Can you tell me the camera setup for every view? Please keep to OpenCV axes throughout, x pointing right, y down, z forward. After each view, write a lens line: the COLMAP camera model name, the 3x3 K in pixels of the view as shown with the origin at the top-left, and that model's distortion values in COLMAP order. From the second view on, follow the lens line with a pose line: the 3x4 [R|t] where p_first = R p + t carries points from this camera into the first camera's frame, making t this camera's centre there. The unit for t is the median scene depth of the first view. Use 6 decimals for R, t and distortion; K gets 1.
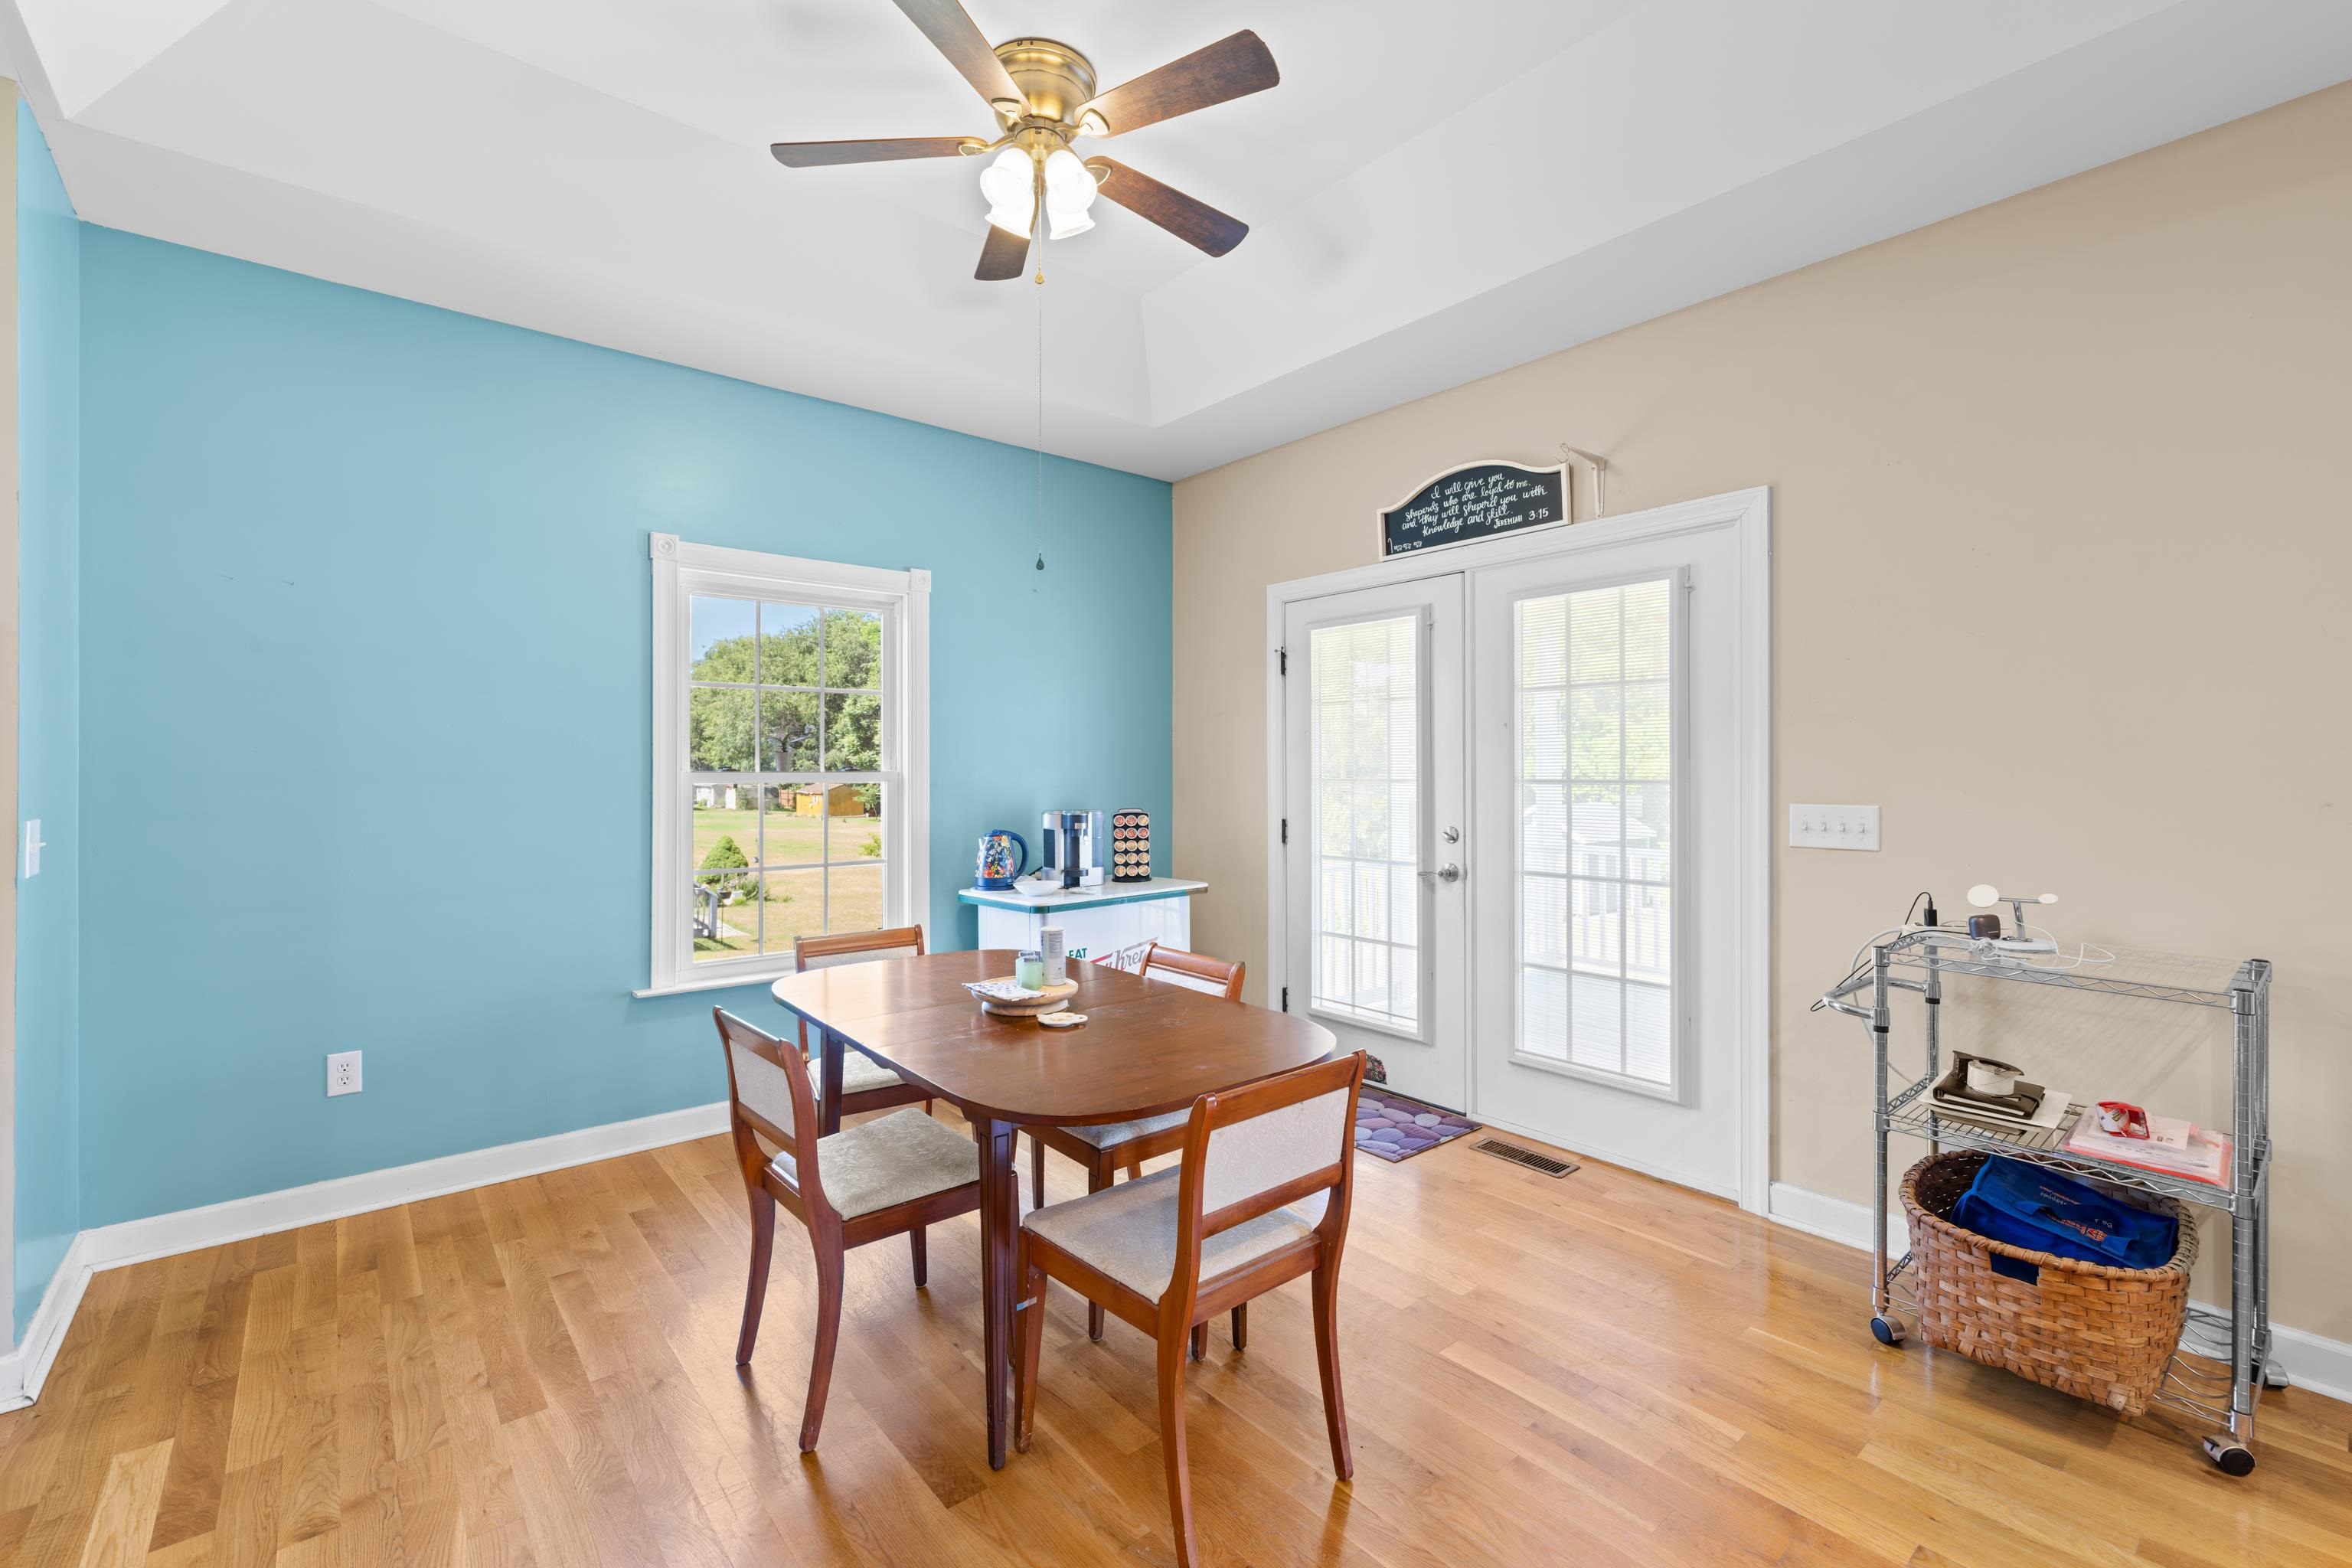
lens RADIAL K [[1001.4, 0, 1169.1], [0, 1001.4, 765.7], [0, 0, 1]] dist [0.000421, 0.000347]
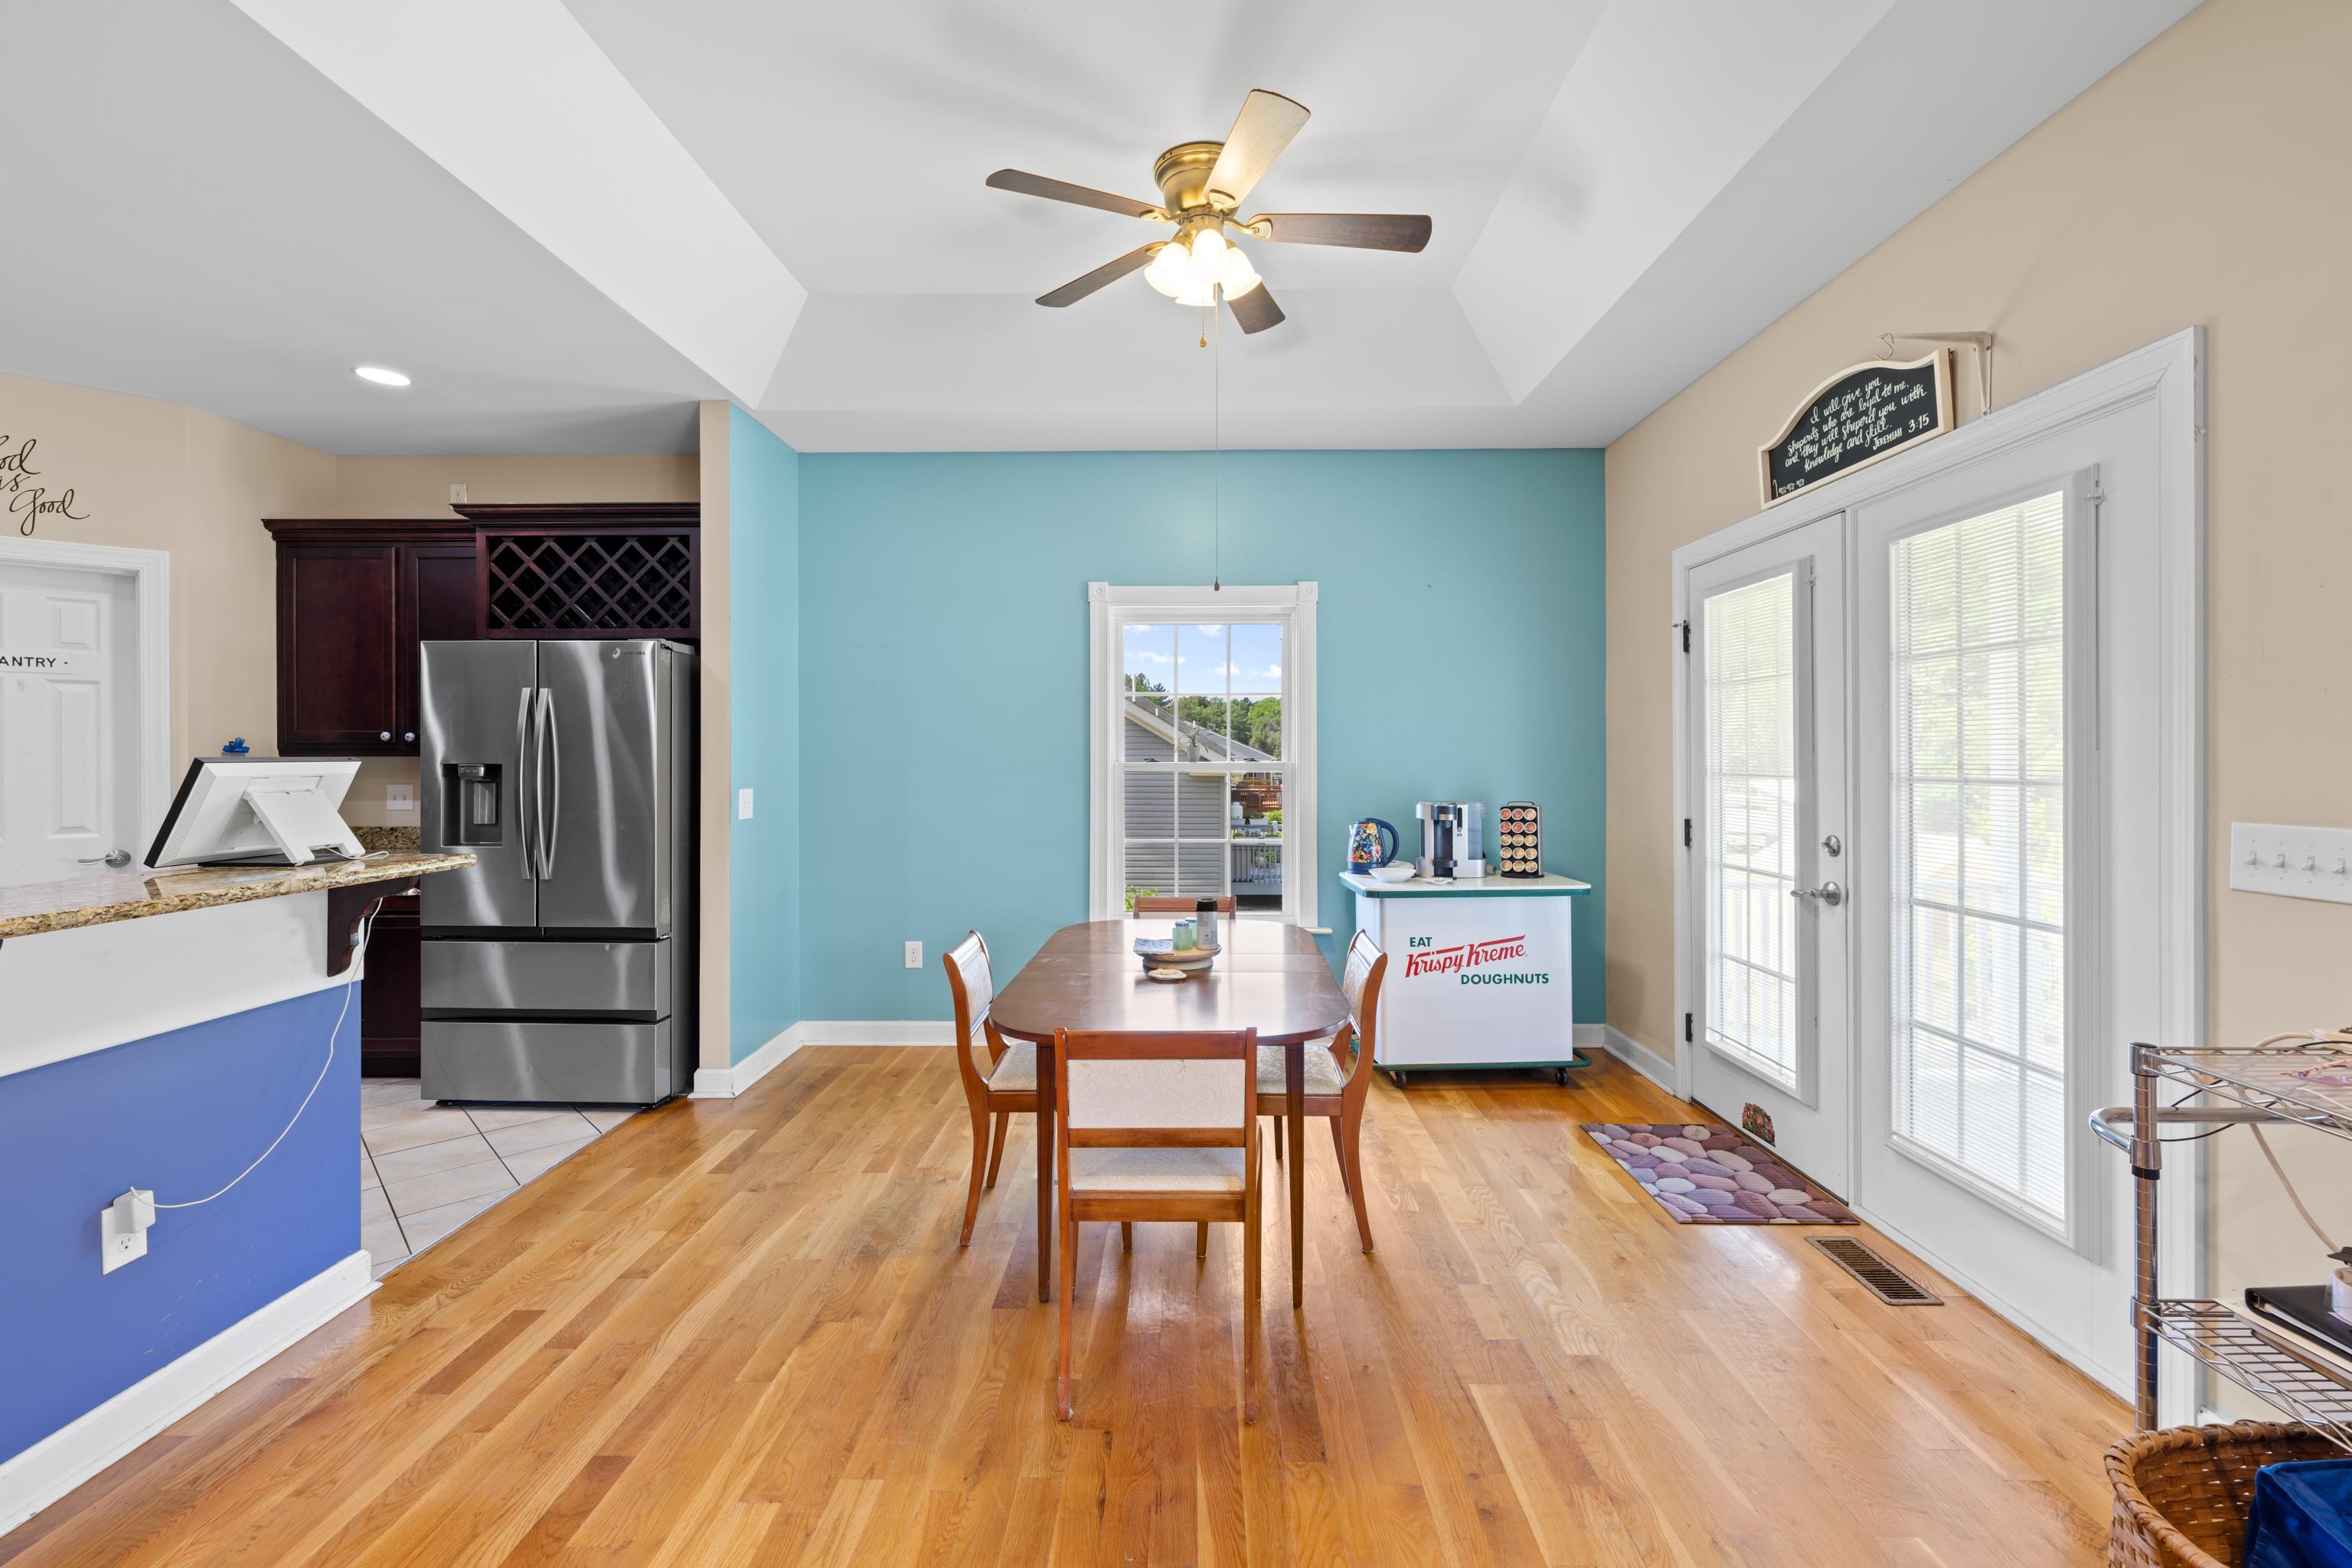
lens RADIAL K [[1001.4, 0, 1173.7], [0, 1001.4, 754.9], [0, 0, 1]] dist [0.000421, 0.000347]
pose [[0.756519, -0.001495, -0.653971, 0.411212], [0.003415, 0.999993, 0.001665, -0.005834], [0.653963, -0.003492, 0.756518, 0.064556]]
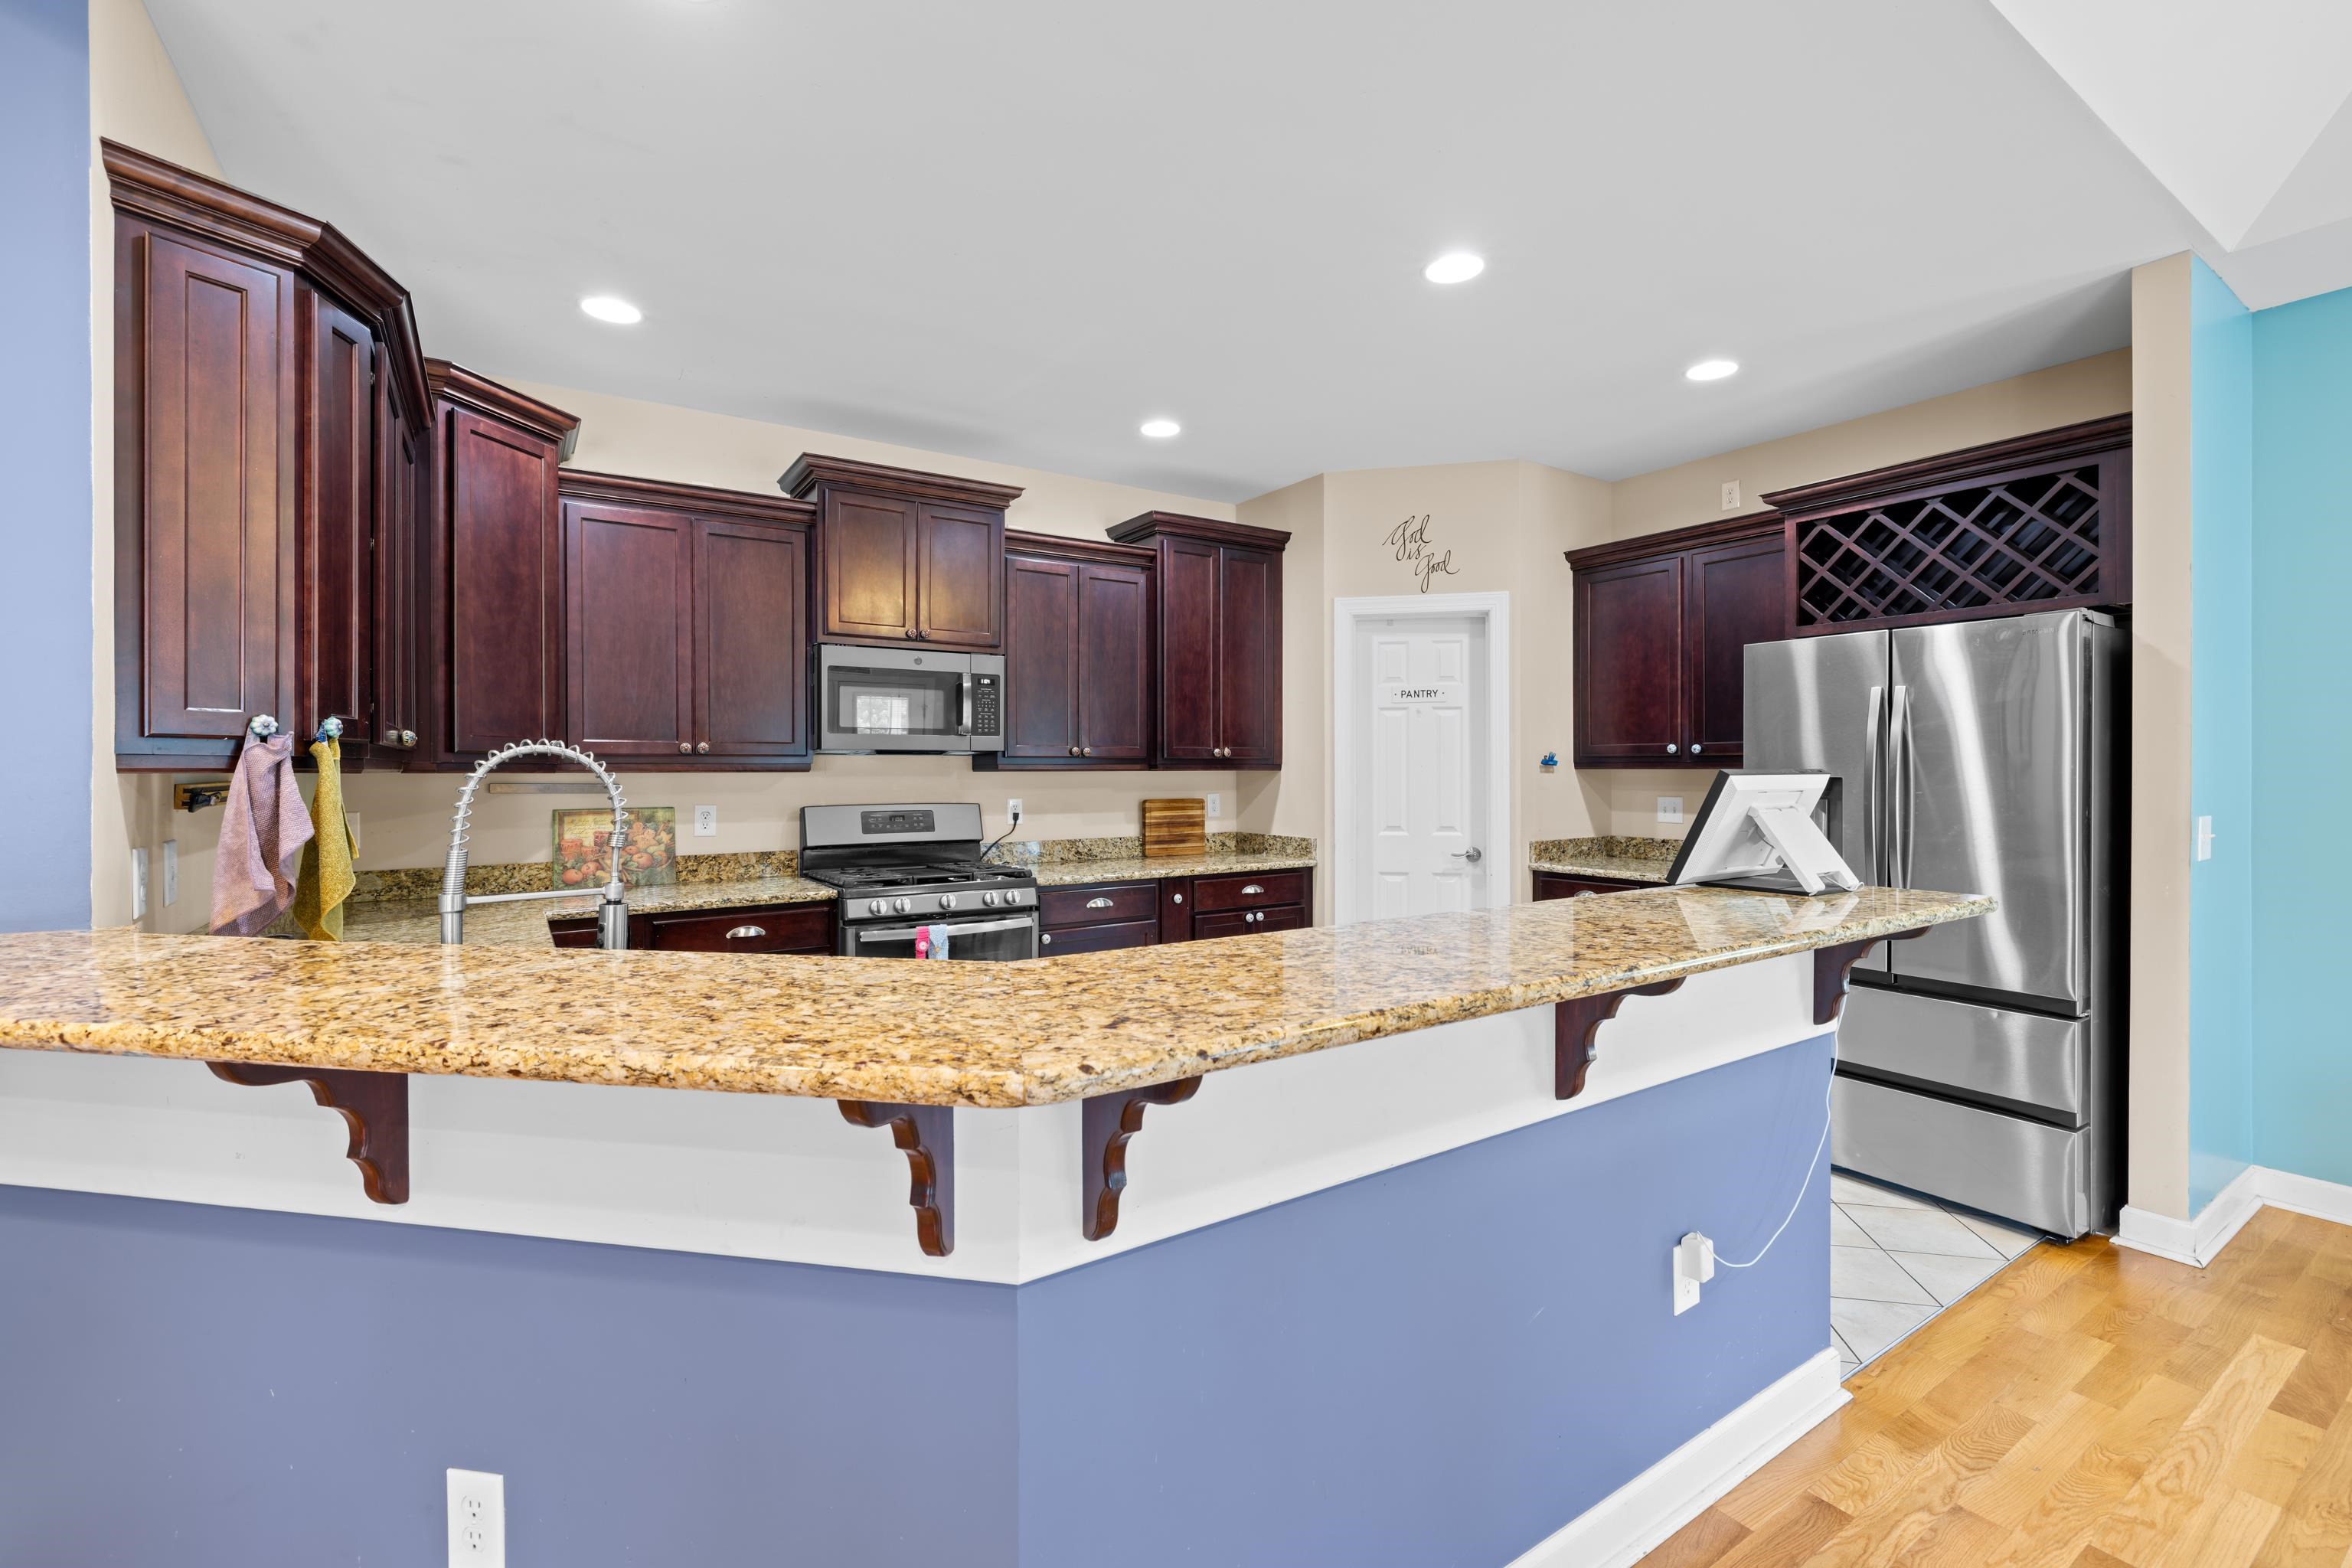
lens RADIAL K [[1001.4, 0, 1178.8], [0, 1001.4, 773.3], [0, 0, 1]] dist [0.000421, 0.000347]
pose [[-0.115061, 0.003337, -0.993353, 0.169280], [0.004711, 0.999985, 0.002813, -0.006201], [0.993347, -0.004356, -0.115075, -0.089172]]
